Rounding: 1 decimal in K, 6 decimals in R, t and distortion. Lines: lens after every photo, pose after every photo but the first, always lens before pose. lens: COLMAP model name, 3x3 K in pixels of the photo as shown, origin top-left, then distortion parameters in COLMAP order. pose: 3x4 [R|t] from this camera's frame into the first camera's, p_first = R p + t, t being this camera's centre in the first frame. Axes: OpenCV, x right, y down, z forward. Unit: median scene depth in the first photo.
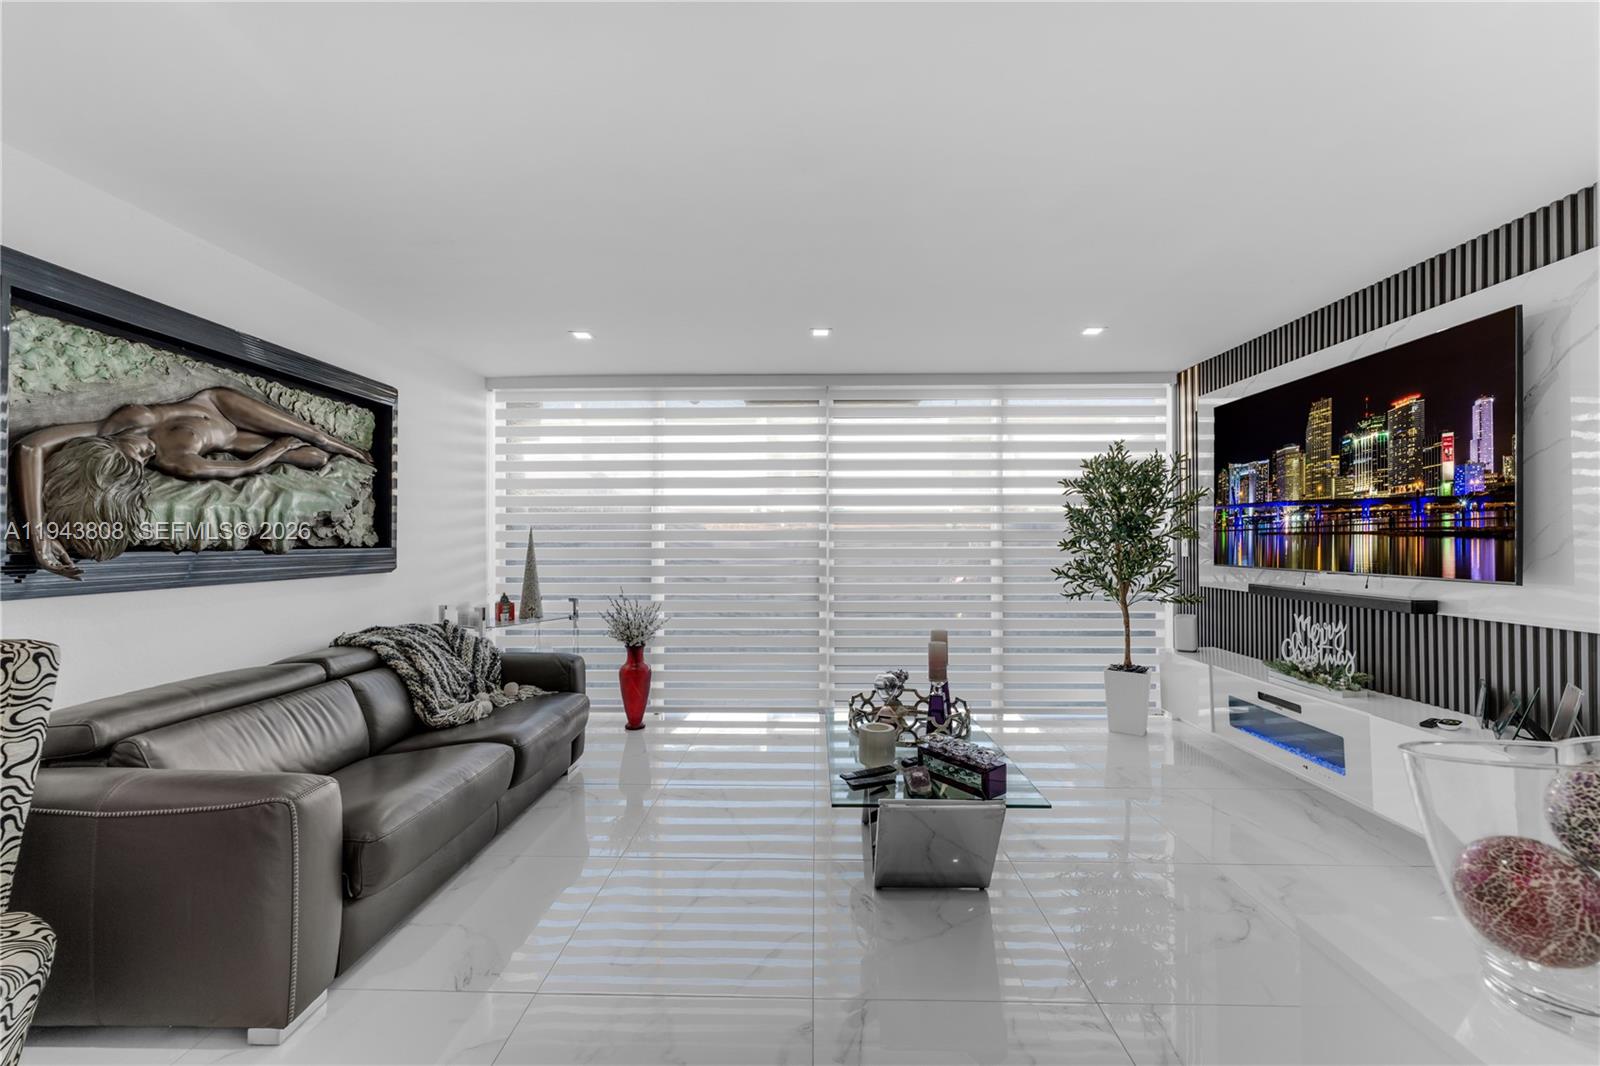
lens RADIAL K [[648.9, 0, 794.6], [0, 648.9, 542.6], [0, 0, 1]] dist [-0.000103, 0.000137]
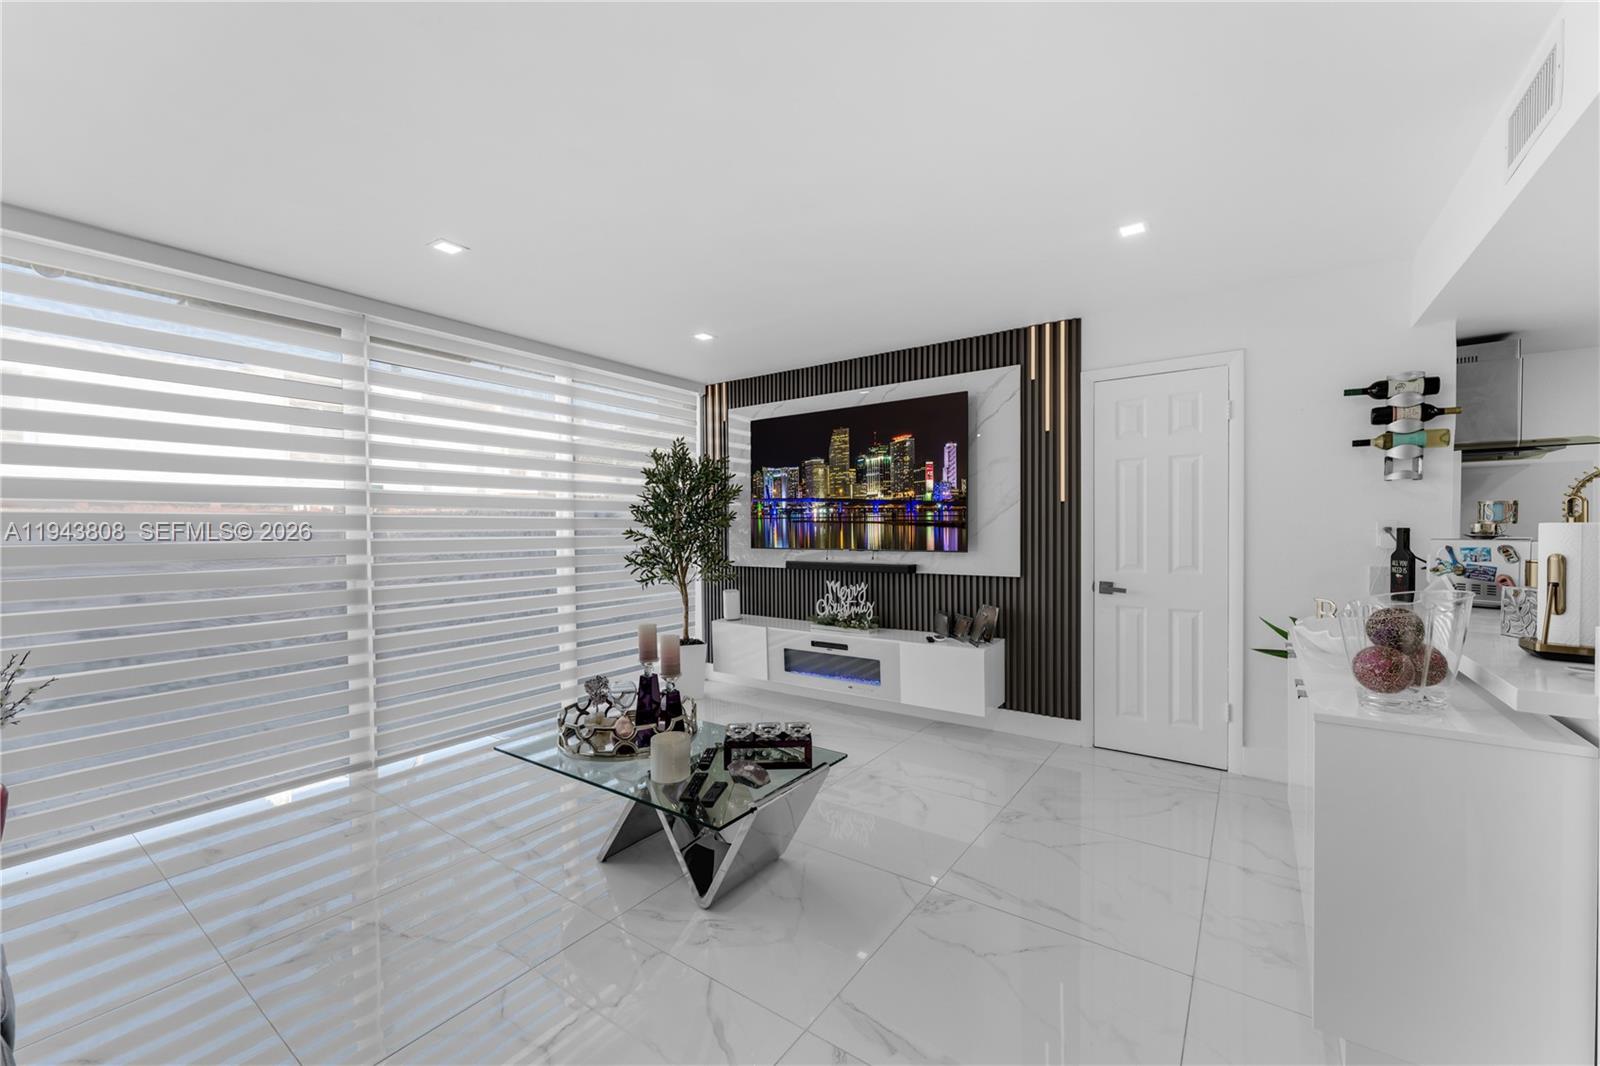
lens RADIAL K [[648.9, 0, 794.6], [0, 648.9, 542.6], [0, 0, 1]] dist [-0.000103, 0.000137]
pose [[0.559883, -0.035889, 0.827794, -0.426594], [0.011204, 0.999298, 0.035747, -0.022697], [-0.828496, -0.010740, 0.559892, 0.287320]]
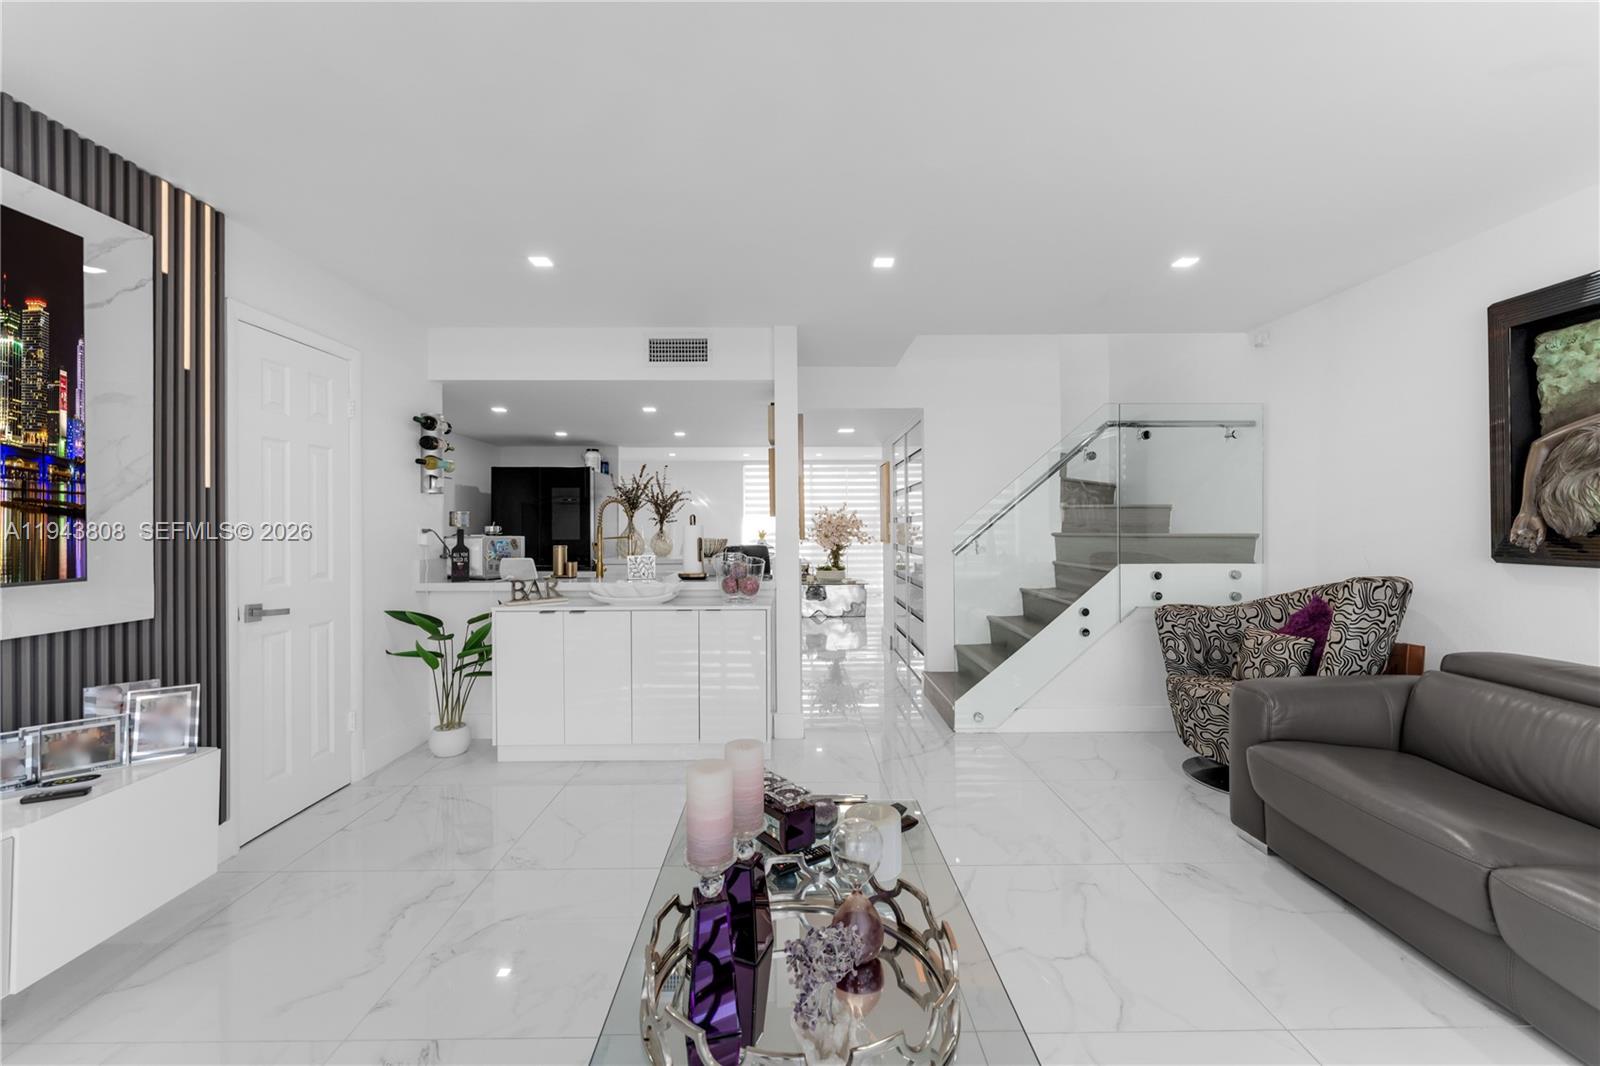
lens RADIAL K [[648.9, 0, 794.6], [0, 648.9, 542.6], [0, 0, 1]] dist [-0.000103, 0.000137]
pose [[-0.998978, -0.007345, -0.044596, 0.176379], [-0.008350, 0.999714, 0.022402, -0.009283], [0.044419, 0.022752, -0.998754, 1.319914]]
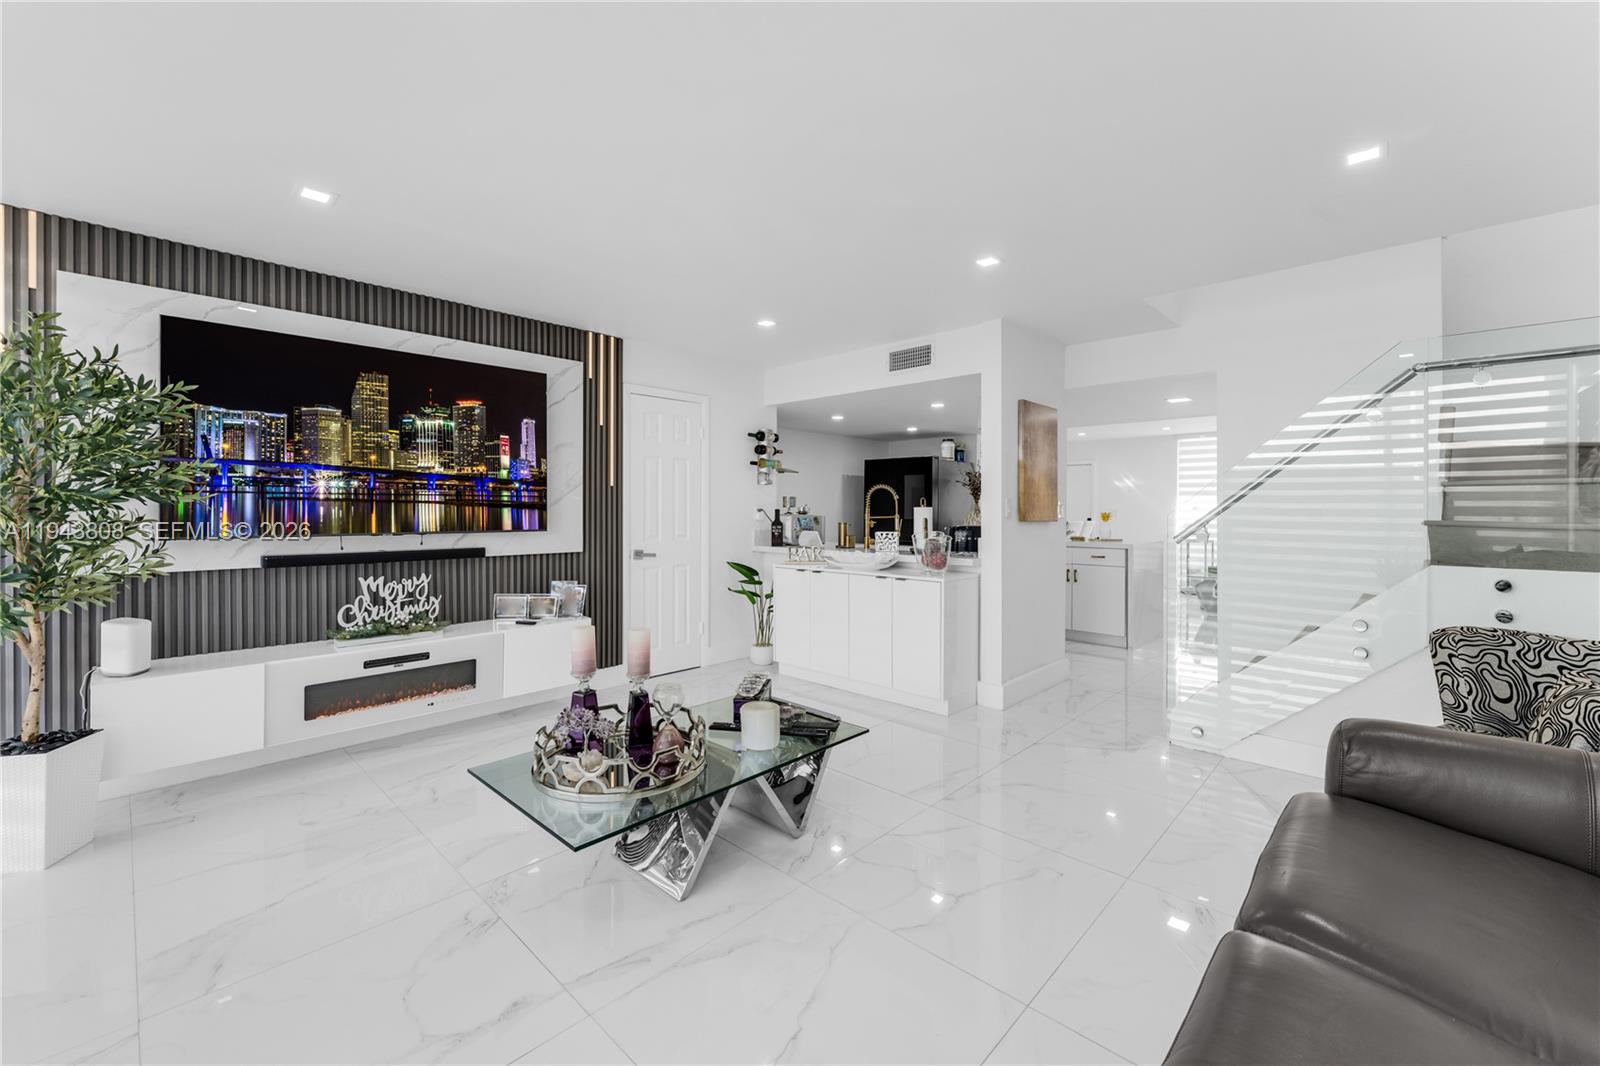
lens RADIAL K [[648.9, 0, 794.6], [0, 648.9, 542.6], [0, 0, 1]] dist [-0.000103, 0.000137]
pose [[-0.743859, -0.050098, 0.666457, -0.430759], [-0.013484, 0.998109, 0.059979, -0.017336], [-0.668201, 0.035630, -0.743127, 1.334645]]
